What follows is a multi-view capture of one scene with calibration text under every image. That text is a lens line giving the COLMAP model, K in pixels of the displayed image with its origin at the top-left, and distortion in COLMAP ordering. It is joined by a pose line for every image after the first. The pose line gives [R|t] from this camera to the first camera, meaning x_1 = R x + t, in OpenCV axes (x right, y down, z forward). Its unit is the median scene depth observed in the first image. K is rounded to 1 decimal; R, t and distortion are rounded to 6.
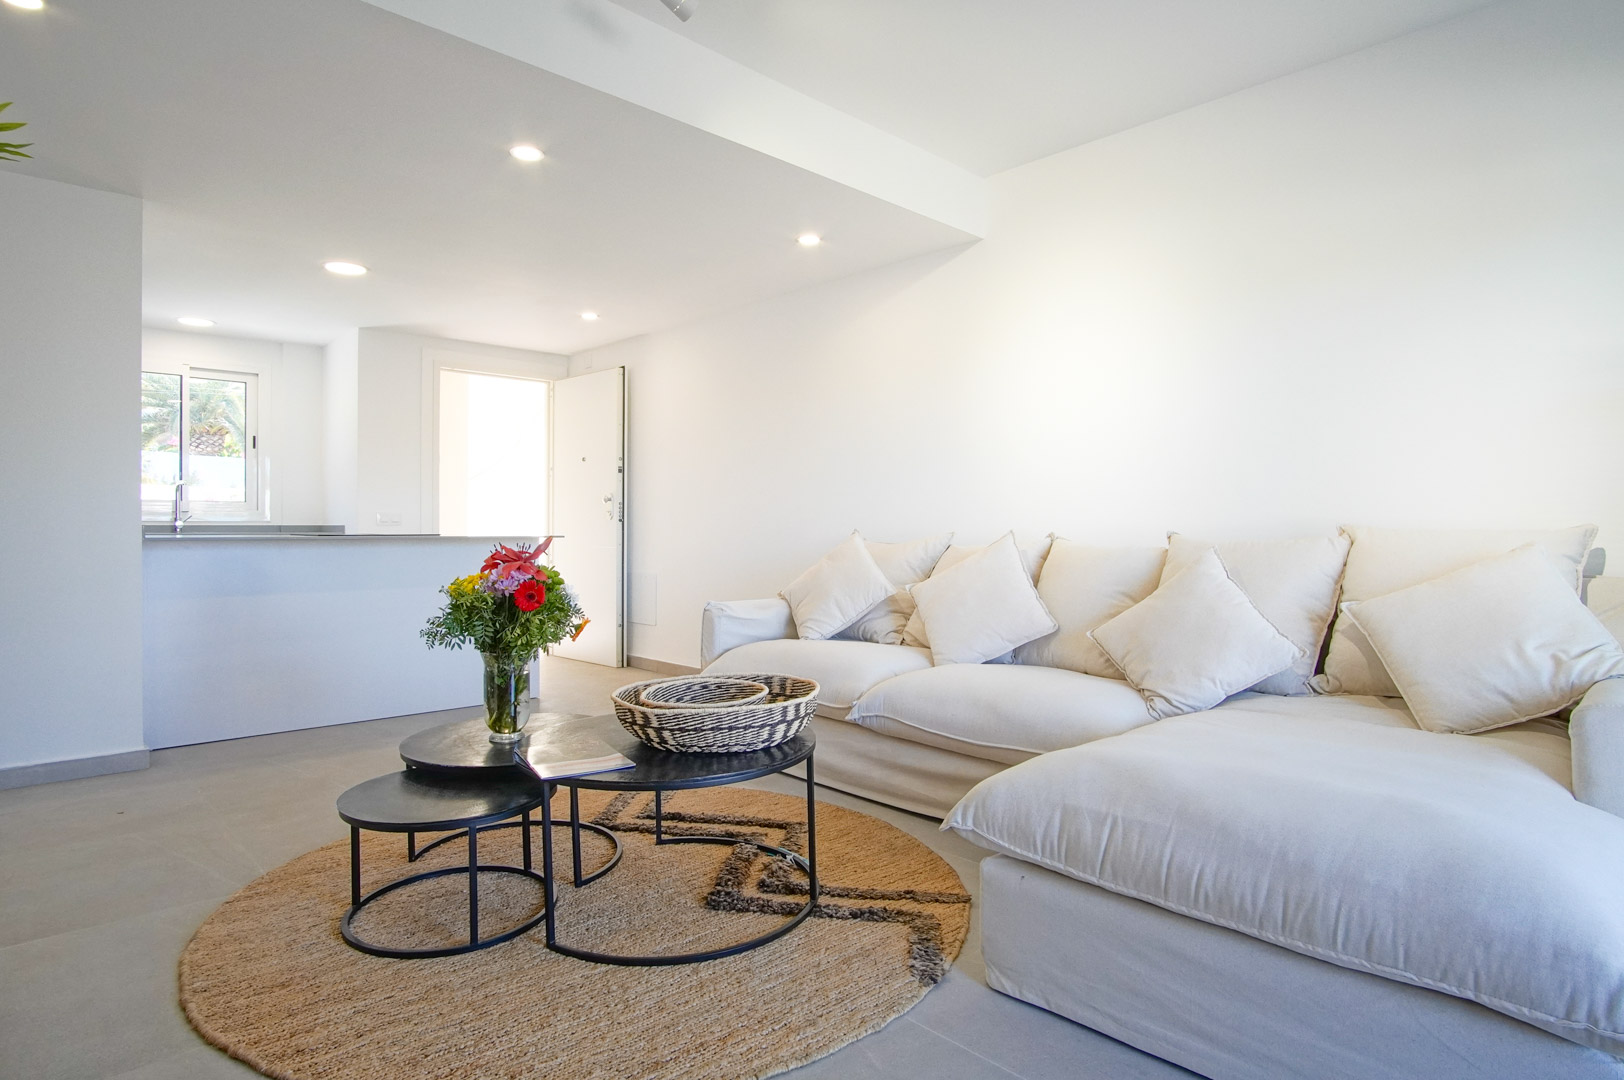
lens RADIAL K [[885.6, 0, 800.8], [0, 885.6, 531.7], [0, 0, 1]] dist [-0.041466, 0.013975]
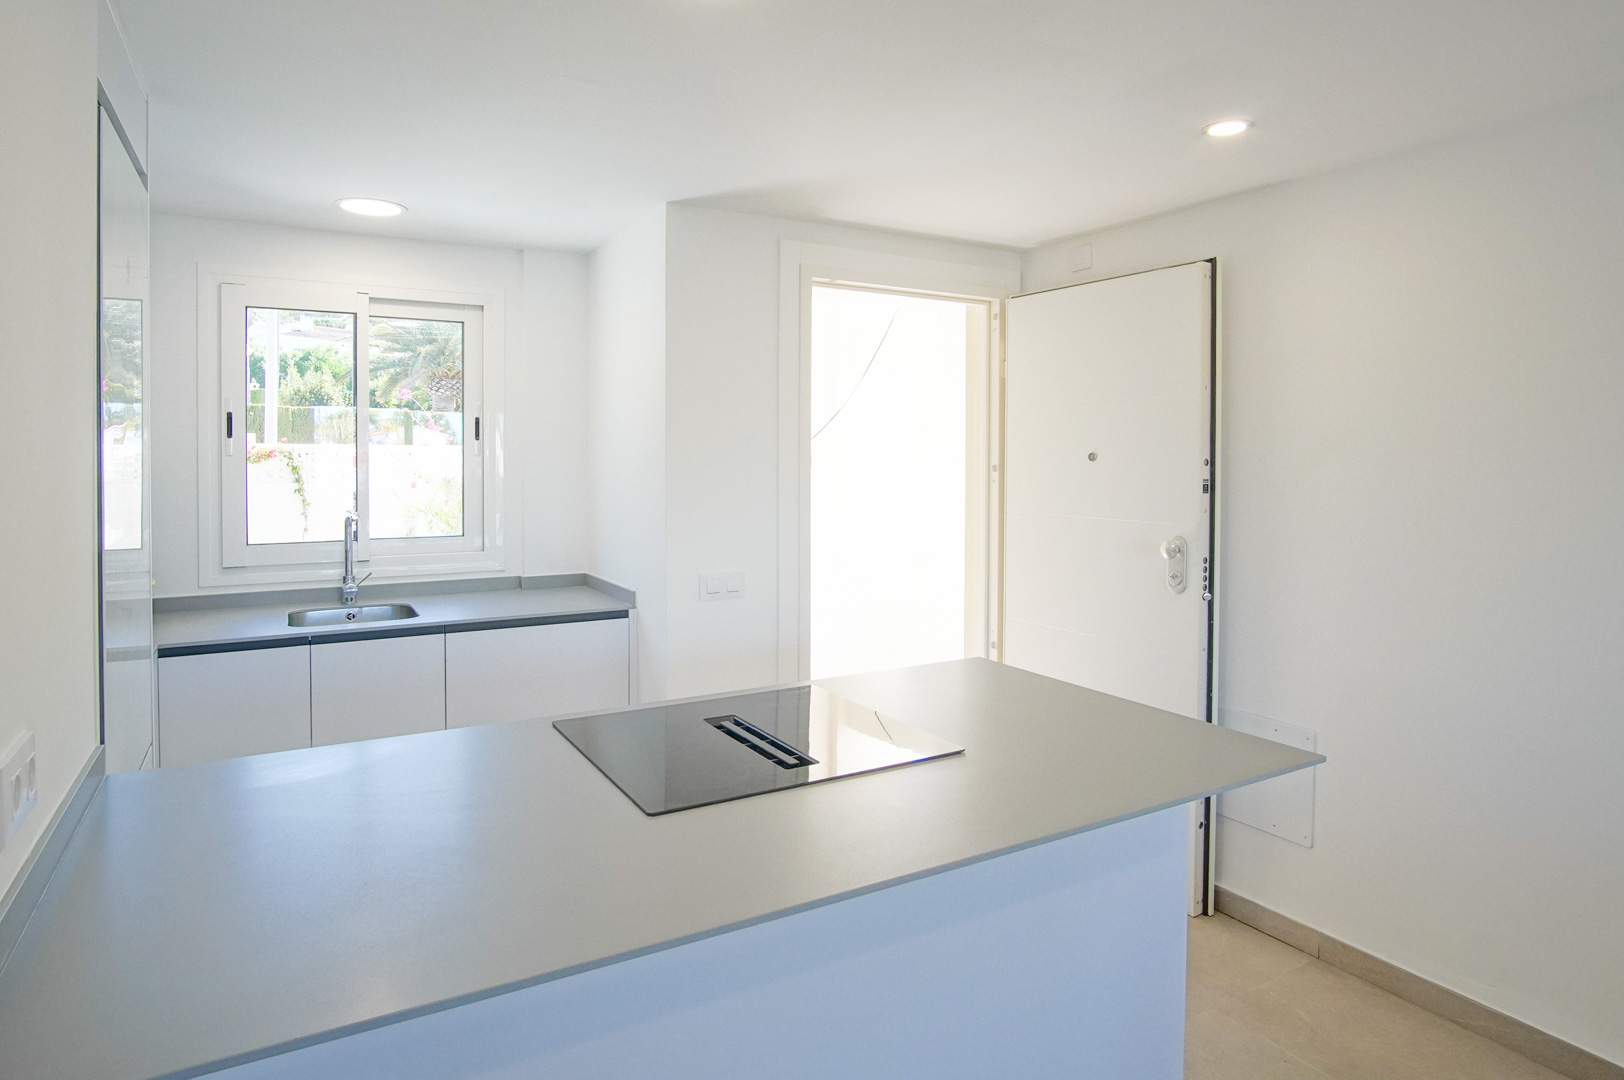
lens RADIAL K [[905.8, 0, 787.7], [0, 905.8, 458.2], [0, 0, 1]] dist [-0.041146, 0.000246]
pose [[0.970957, -0.002418, -0.239242, -0.301564], [0.001718, 0.999994, -0.003135, -0.083248], [0.239248, 0.002633, 0.970955, 0.498294]]
